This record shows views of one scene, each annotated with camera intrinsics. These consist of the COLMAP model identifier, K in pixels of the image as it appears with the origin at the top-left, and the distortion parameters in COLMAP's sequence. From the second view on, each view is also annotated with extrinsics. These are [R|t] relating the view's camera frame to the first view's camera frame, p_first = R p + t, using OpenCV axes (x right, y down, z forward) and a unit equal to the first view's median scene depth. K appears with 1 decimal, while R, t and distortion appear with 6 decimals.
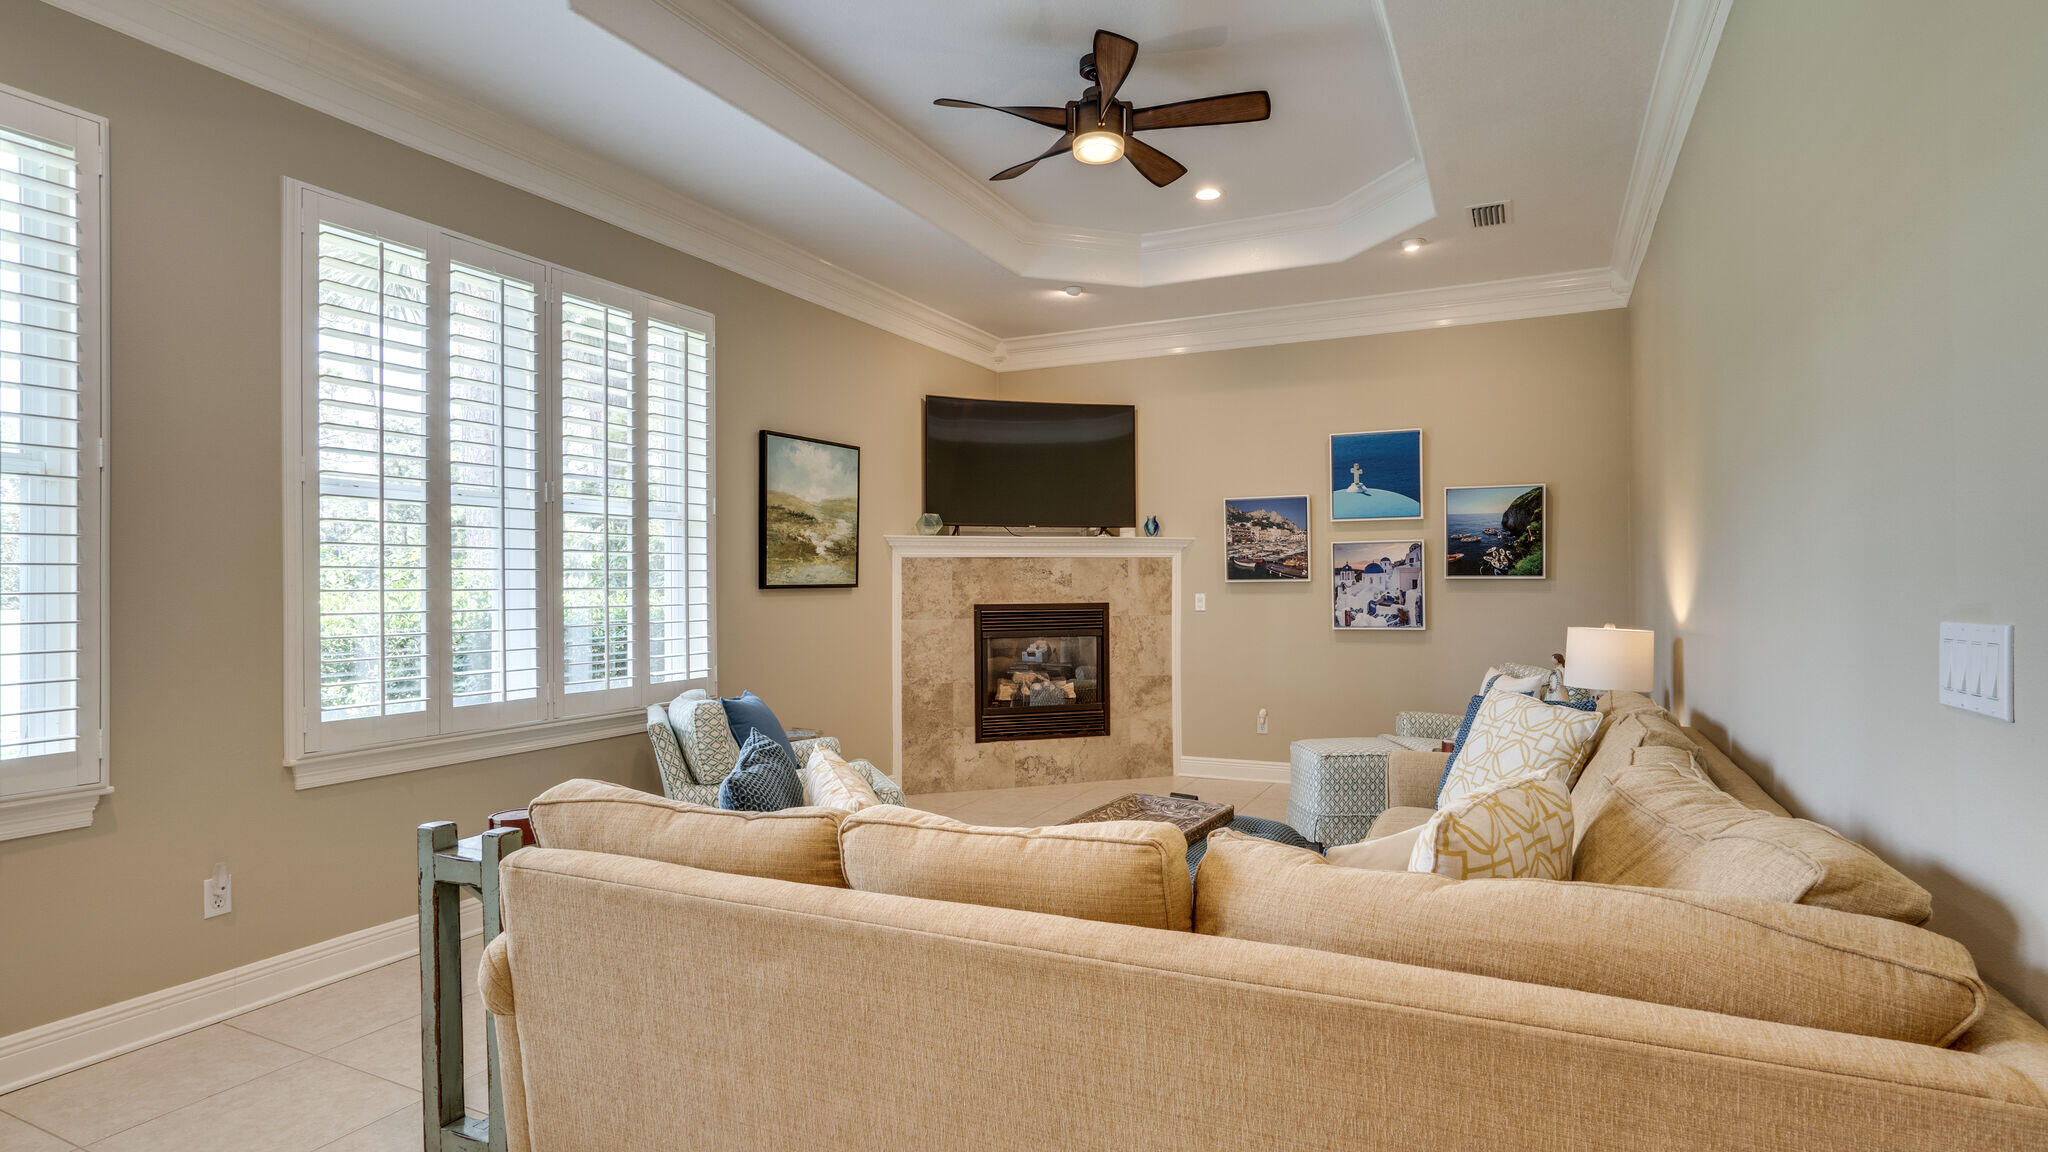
lens RADIAL K [[1034.1, 0, 1025.0], [0, 1034.1, 581.1], [0, 0, 1]] dist [-0.041043, 0.033589]
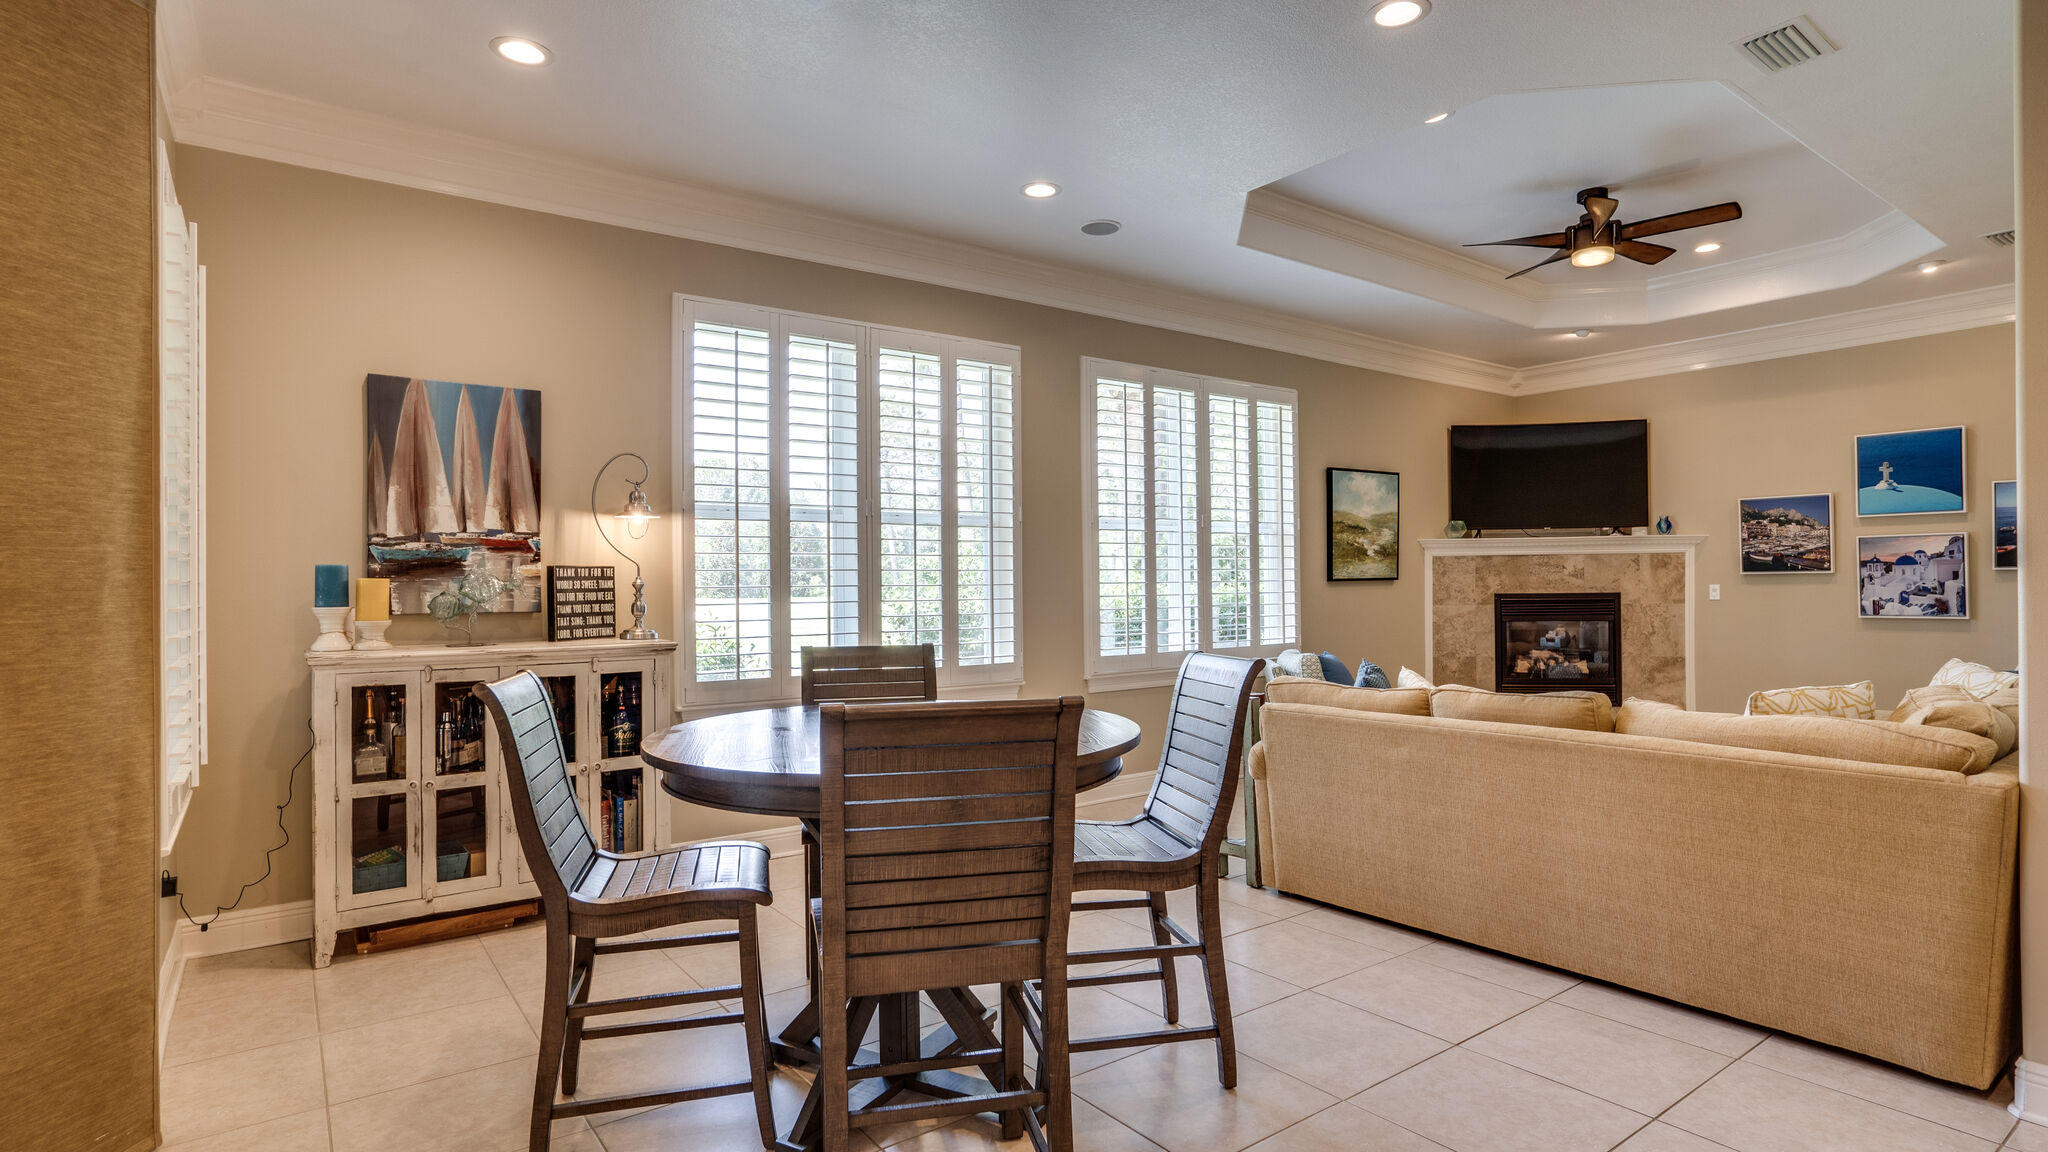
lens RADIAL K [[1034.1, 0, 1025.0], [0, 1034.1, 581.1], [0, 0, 1]] dist [-0.041043, 0.033589]
pose [[0.889196, -0.002895, -0.457517, 0.013084], [0.006039, 0.999967, 0.005409, -0.002259], [0.457487, -0.007572, 0.889184, -0.344769]]
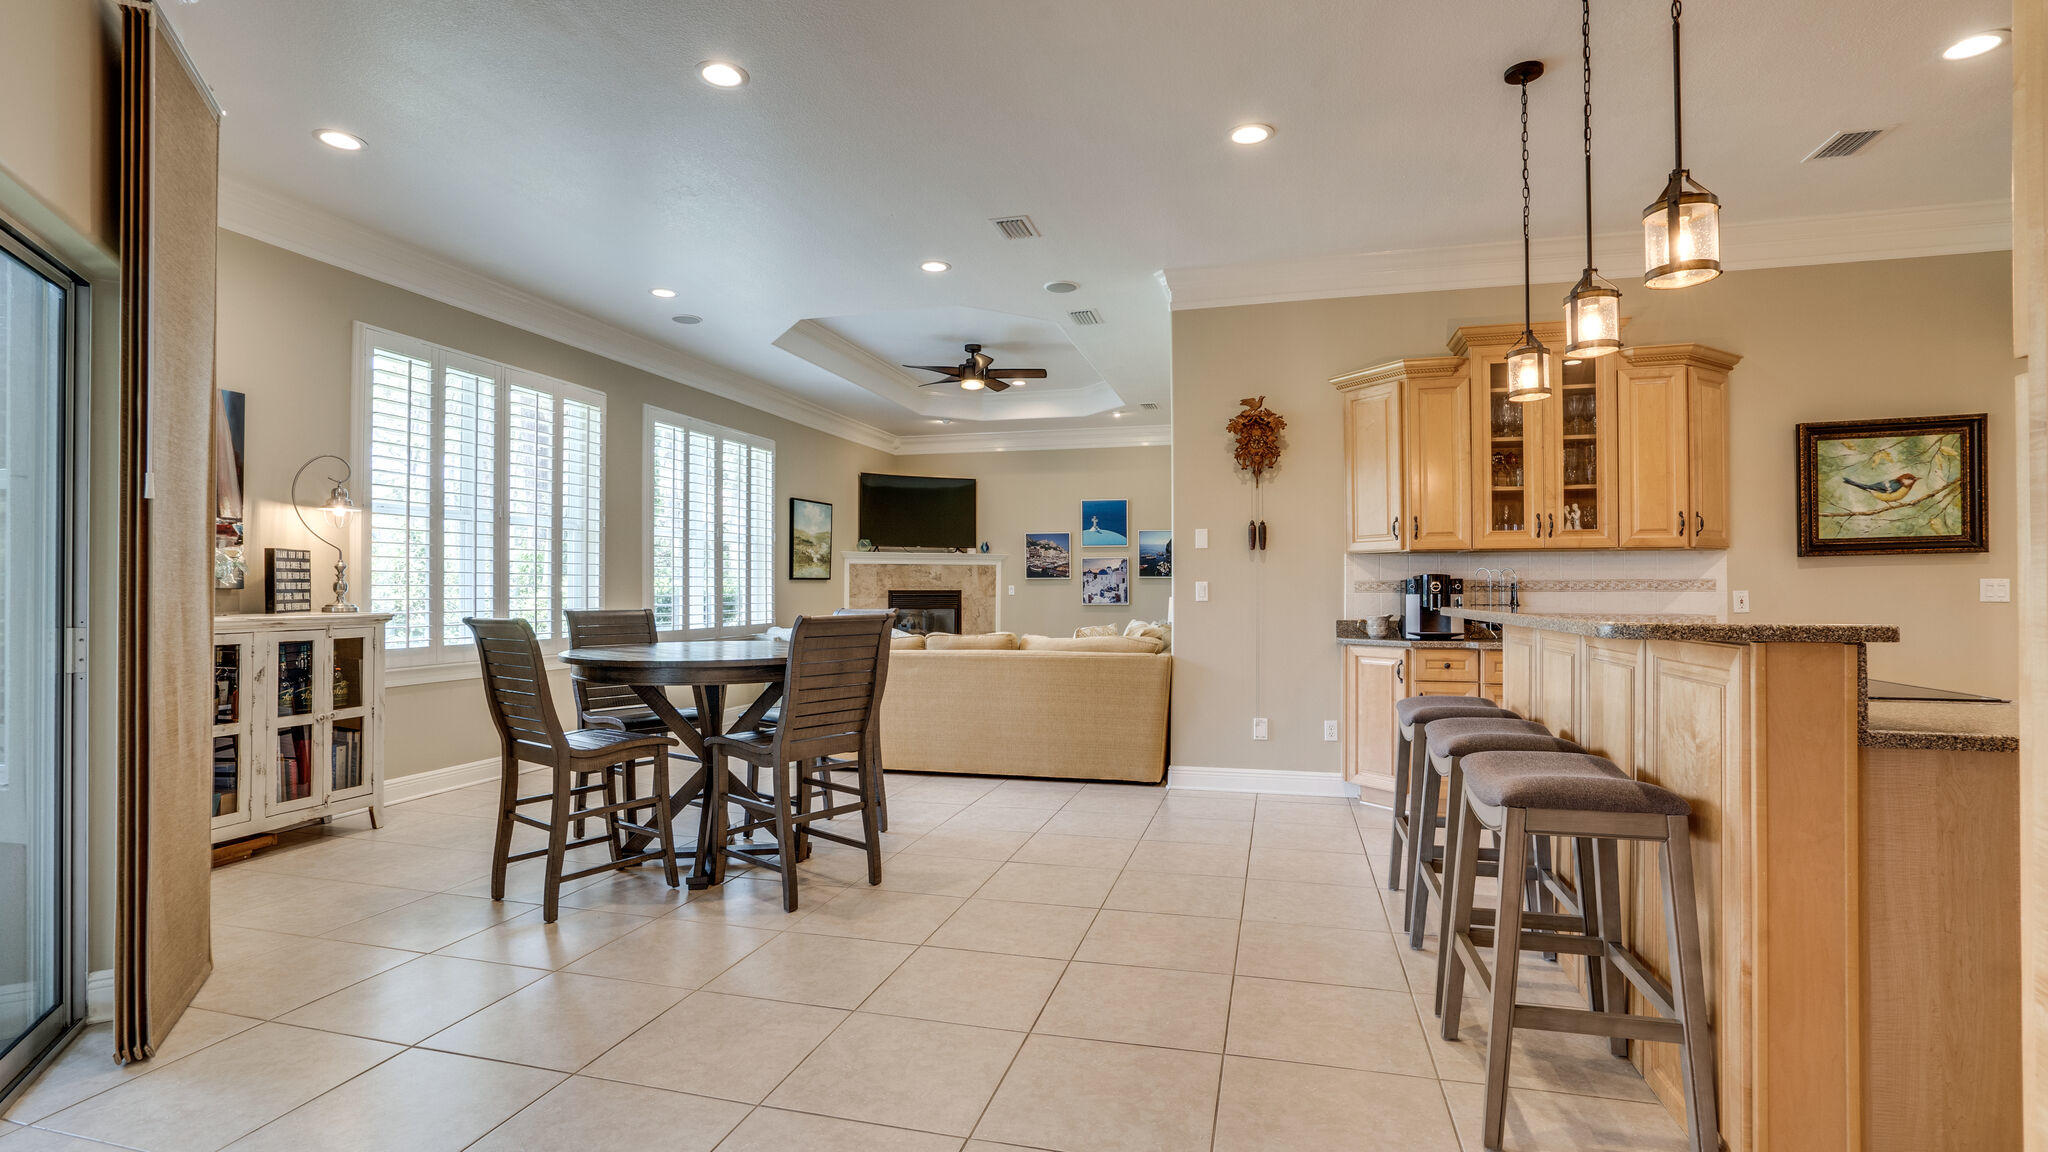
lens RADIAL K [[947.1, 0, 1021.8], [0, 947.1, 580.2], [0, 0, 1]] dist [-0.053490, 0.026221]
pose [[0.982113, 0.007390, 0.188147, -0.131720], [-0.006406, 0.999962, -0.005838, 0.013181], [-0.188183, 0.004529, 0.982124, -0.665056]]
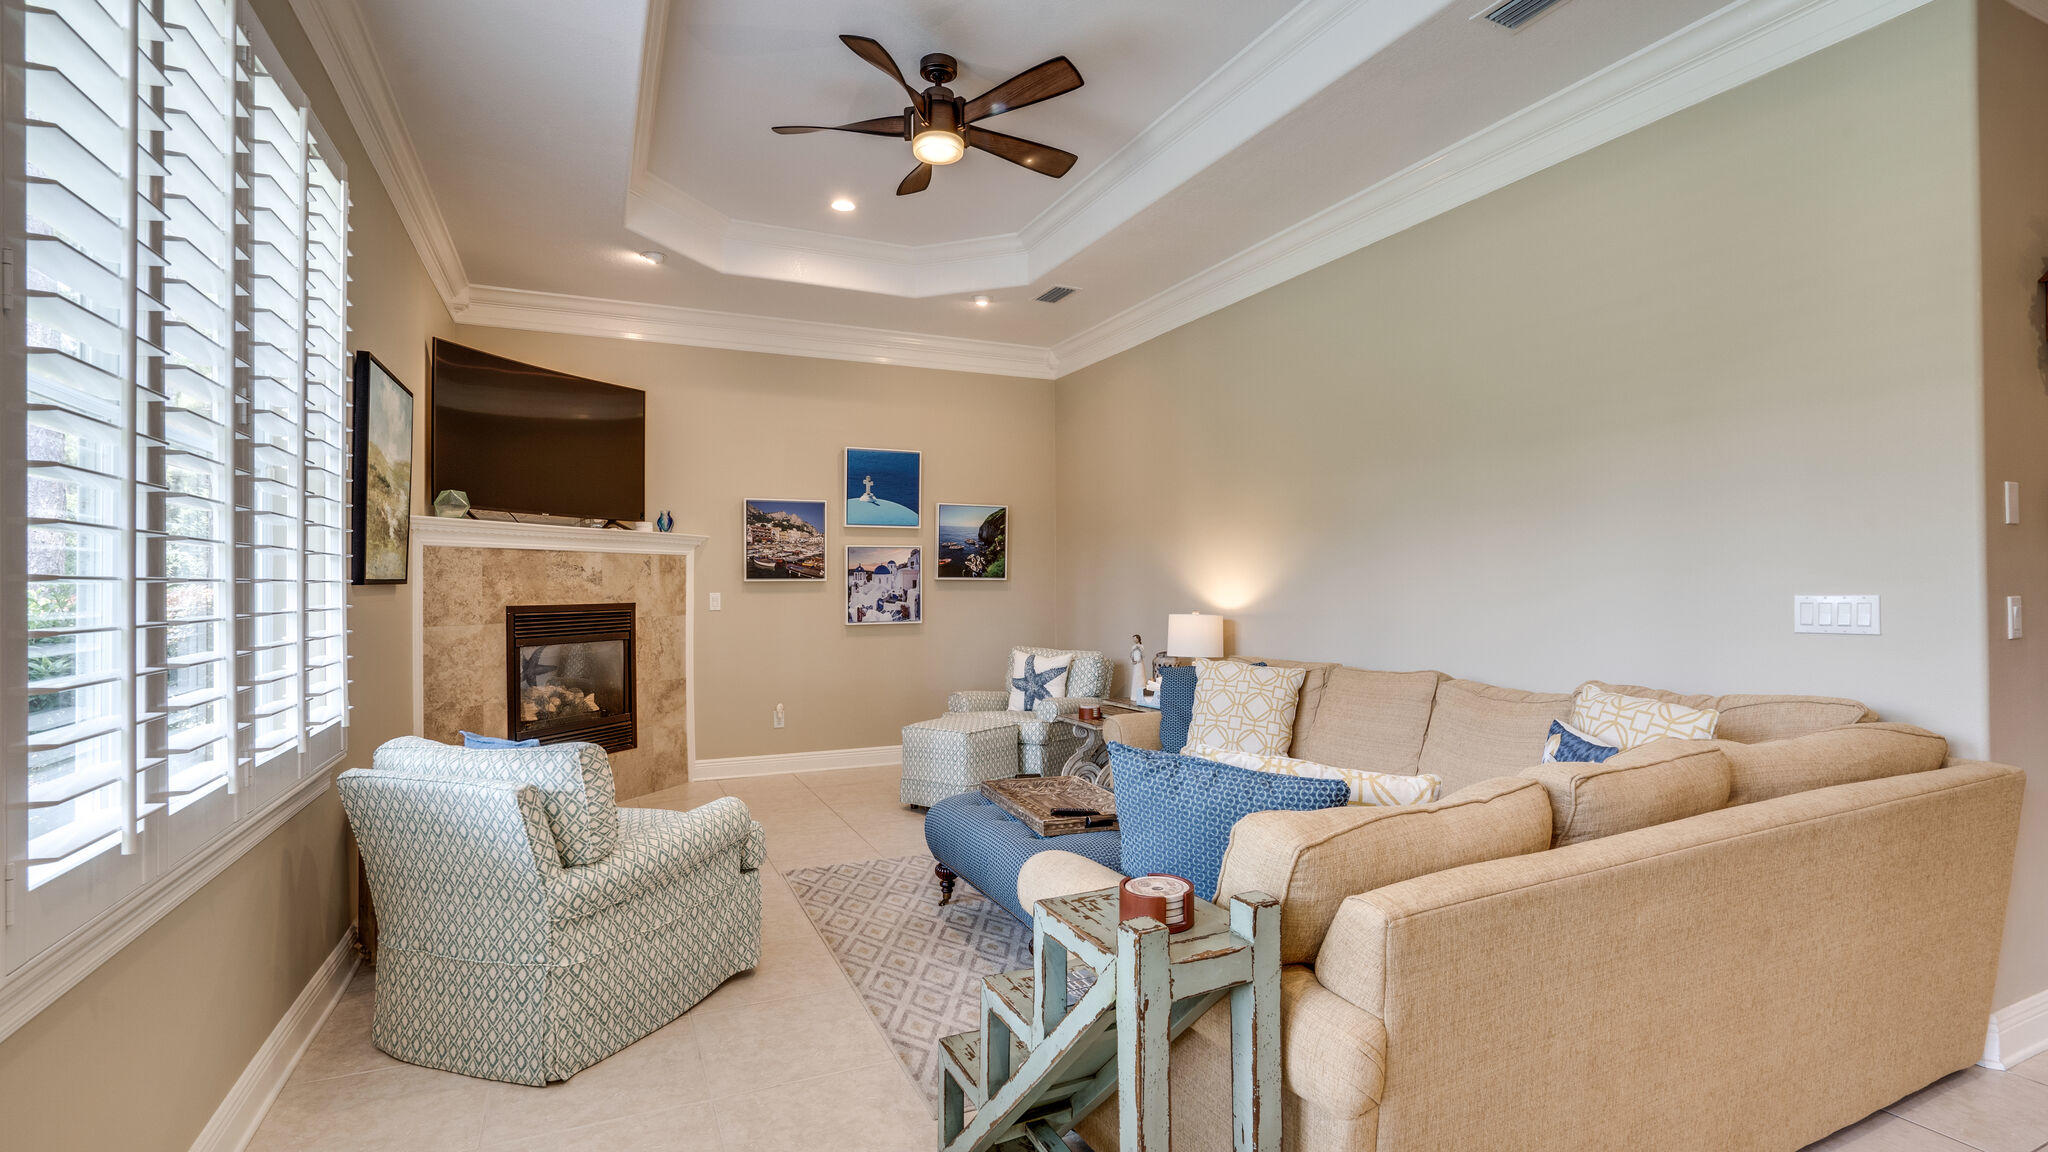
lens RADIAL K [[947.1, 0, 1021.8], [0, 947.1, 580.2], [0, 0, 1]] dist [-0.053490, 0.026221]
pose [[0.625917, 0.008385, 0.779845, -0.371006], [-0.003916, 0.999963, -0.007609, 0.006071], [-0.779880, 0.001709, 0.625927, 0.224482]]
